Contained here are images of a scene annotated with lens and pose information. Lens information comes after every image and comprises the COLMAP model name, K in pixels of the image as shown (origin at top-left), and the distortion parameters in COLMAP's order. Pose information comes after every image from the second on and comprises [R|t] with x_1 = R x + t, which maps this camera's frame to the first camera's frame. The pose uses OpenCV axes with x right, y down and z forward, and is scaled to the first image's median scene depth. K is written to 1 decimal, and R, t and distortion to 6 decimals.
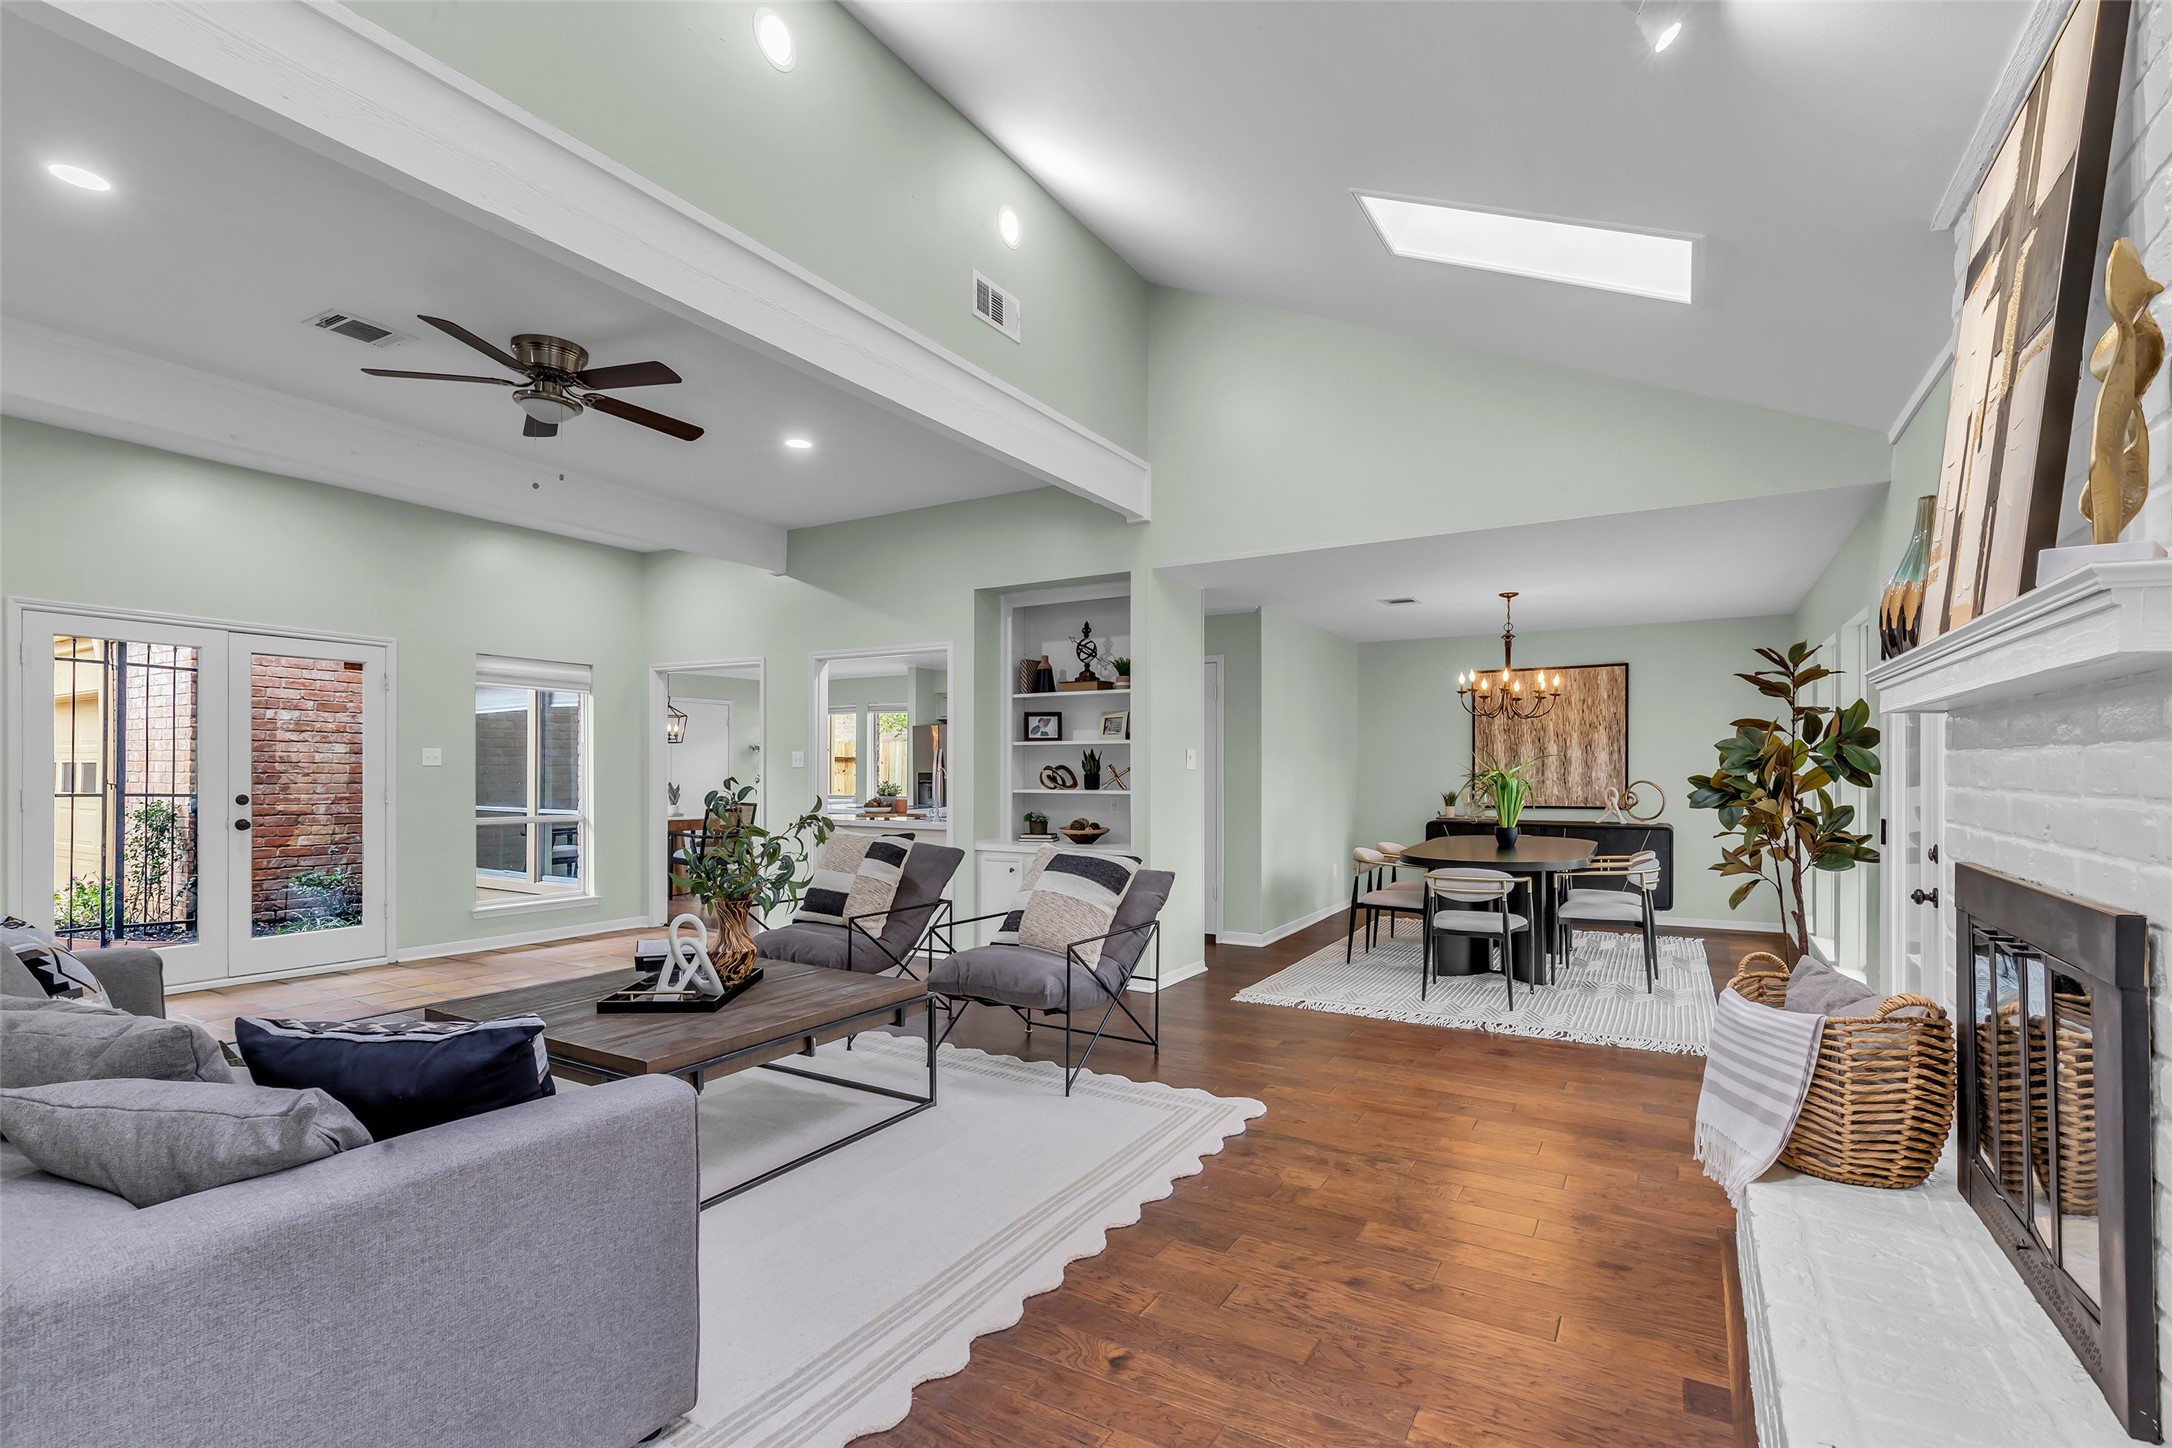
lens RADIAL K [[980.5, 0, 1084.0], [0, 980.5, 734.6], [0, 0, 1]] dist [0.003248, 0.000167]
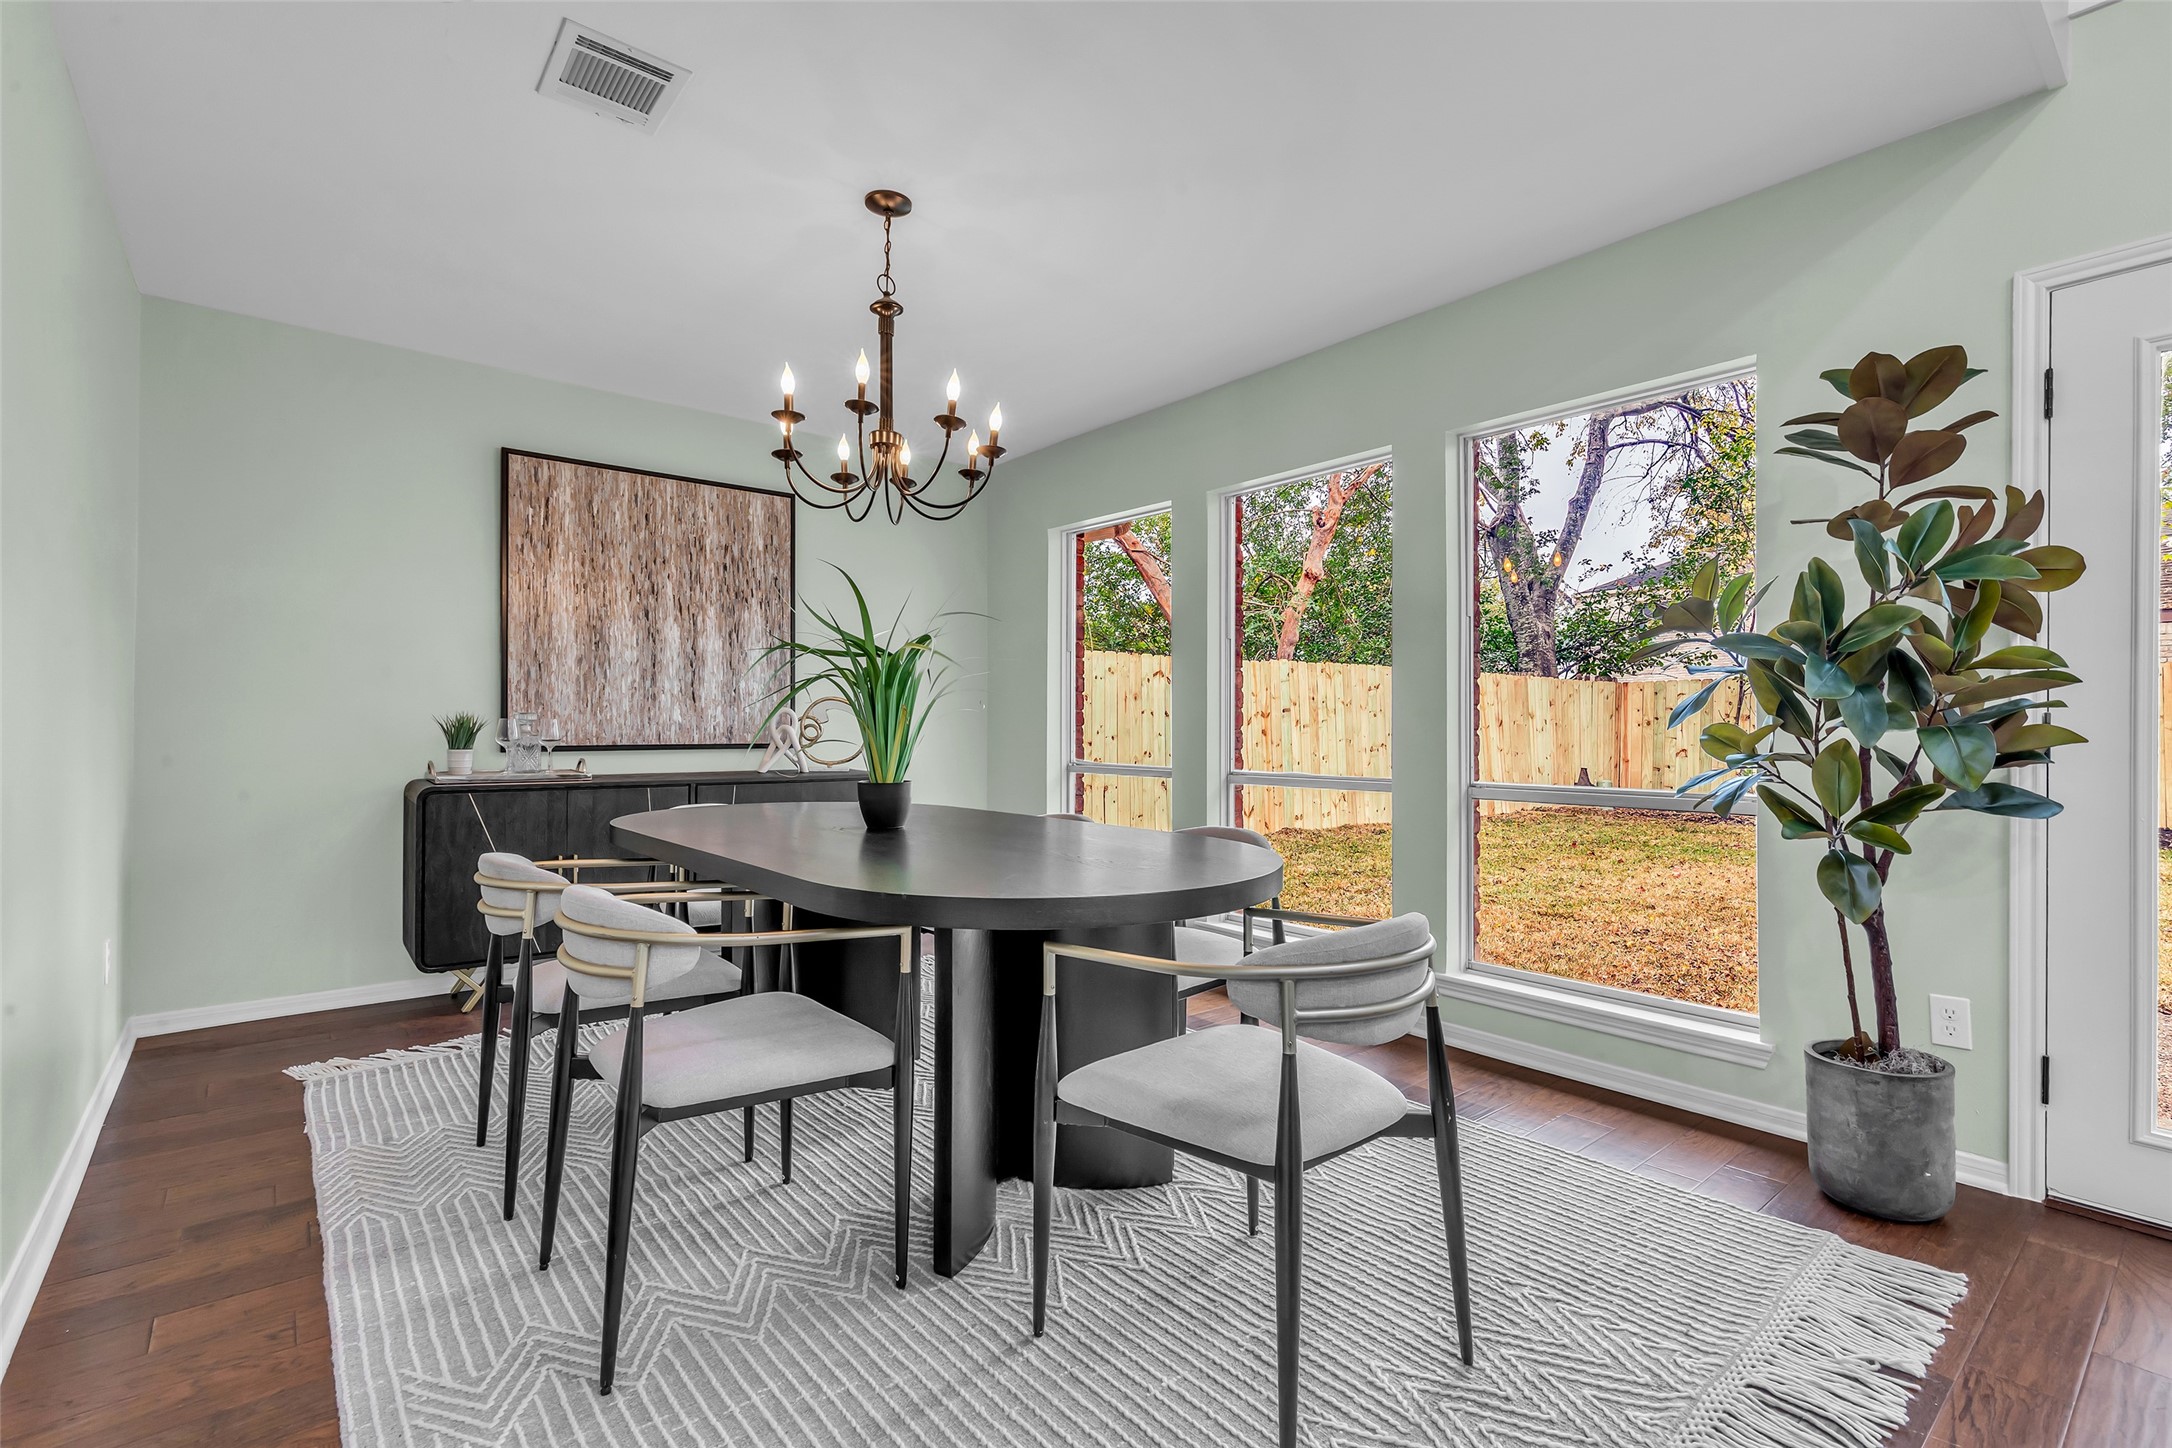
lens RADIAL K [[980.5, 0, 1084.0], [0, 980.5, 734.6], [0, 0, 1]] dist [0.003248, 0.000167]
pose [[0.325469, -0.001555, 0.945551, 0.063523], [-0.033908, 0.999336, 0.013315, 0.053886], [-0.944944, -0.036395, 0.325201, 0.634647]]
